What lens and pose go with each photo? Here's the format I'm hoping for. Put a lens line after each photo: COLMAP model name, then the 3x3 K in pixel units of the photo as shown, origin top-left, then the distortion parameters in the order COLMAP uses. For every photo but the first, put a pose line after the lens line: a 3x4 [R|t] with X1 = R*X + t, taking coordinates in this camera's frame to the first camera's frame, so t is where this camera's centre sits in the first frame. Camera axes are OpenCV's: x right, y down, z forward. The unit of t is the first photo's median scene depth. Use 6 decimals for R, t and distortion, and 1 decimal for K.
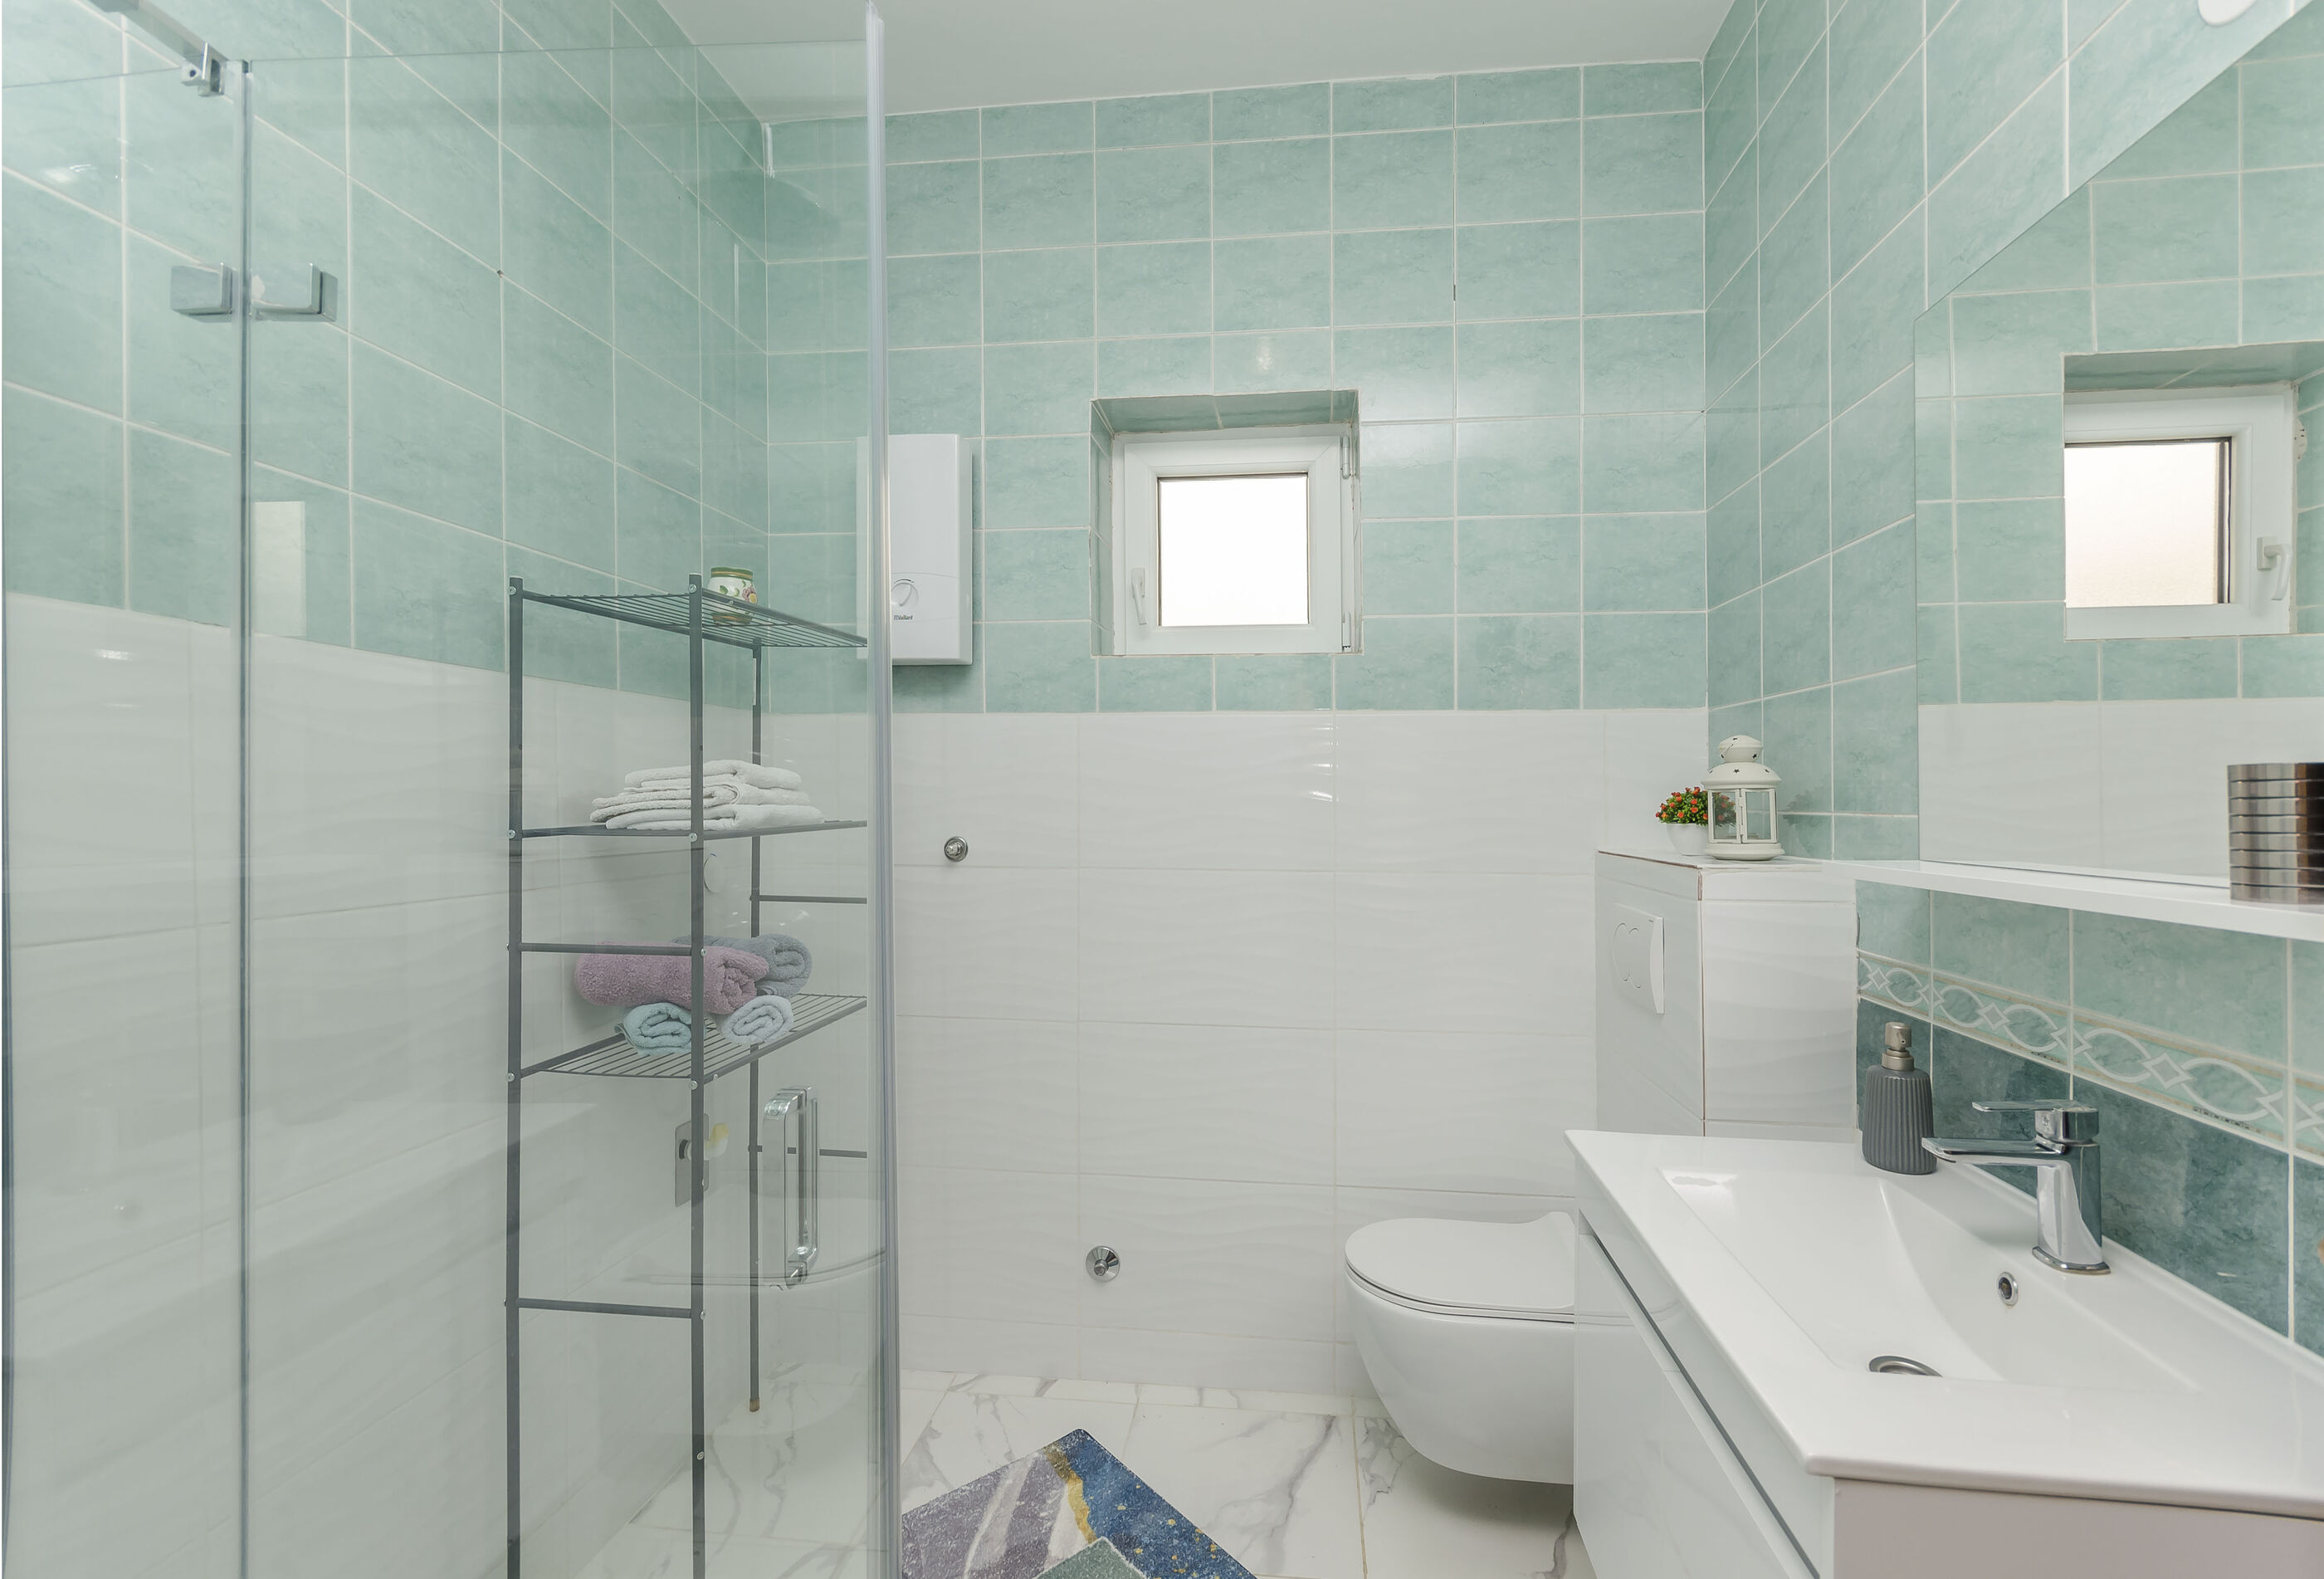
lens RADIAL K [[1027.1, 0, 1162.0], [0, 1027.1, 789.5], [0, 0, 1]] dist [0.006025, 0.000645]
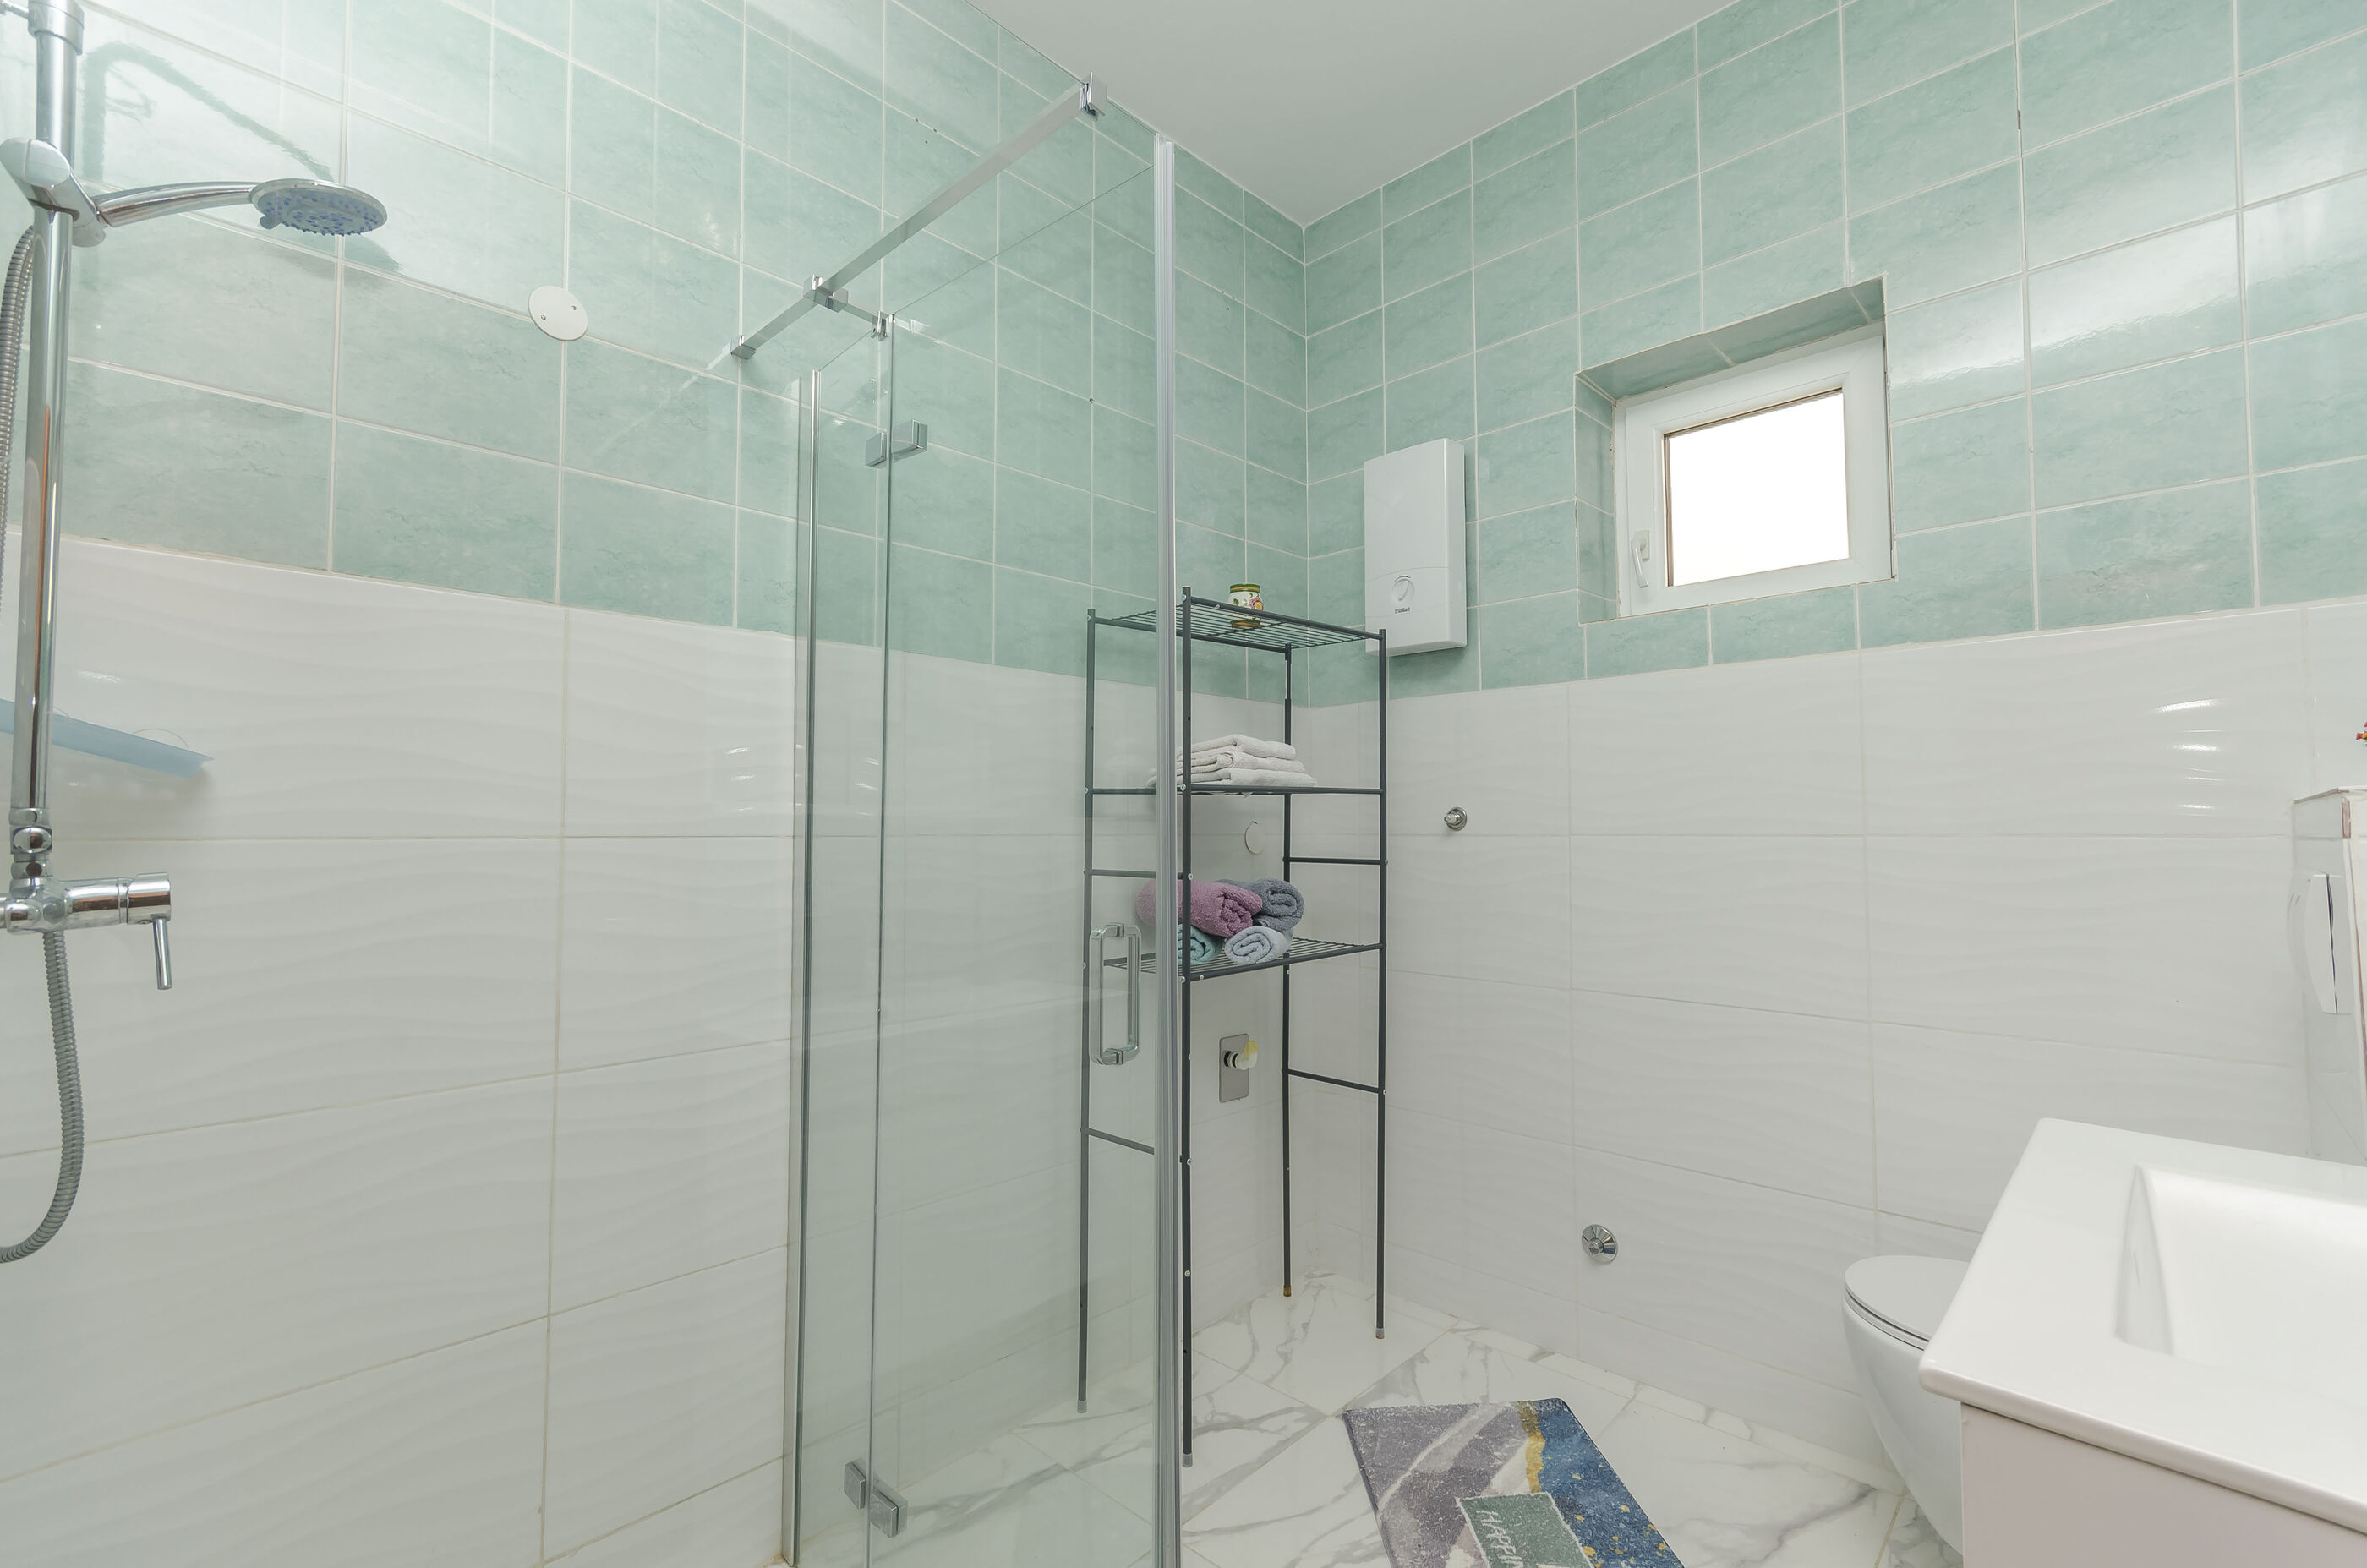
lens RADIAL K [[1020.2, 0, 1198.0], [0, 1020.2, 779.3], [0, 0, 1]] dist [0.002644, 0.001376]
pose [[0.799500, -0.034865, -0.599653, 0.249270], [0.004843, 0.998656, -0.051606, 0.077757], [0.600647, 0.038355, 0.798594, -0.010999]]
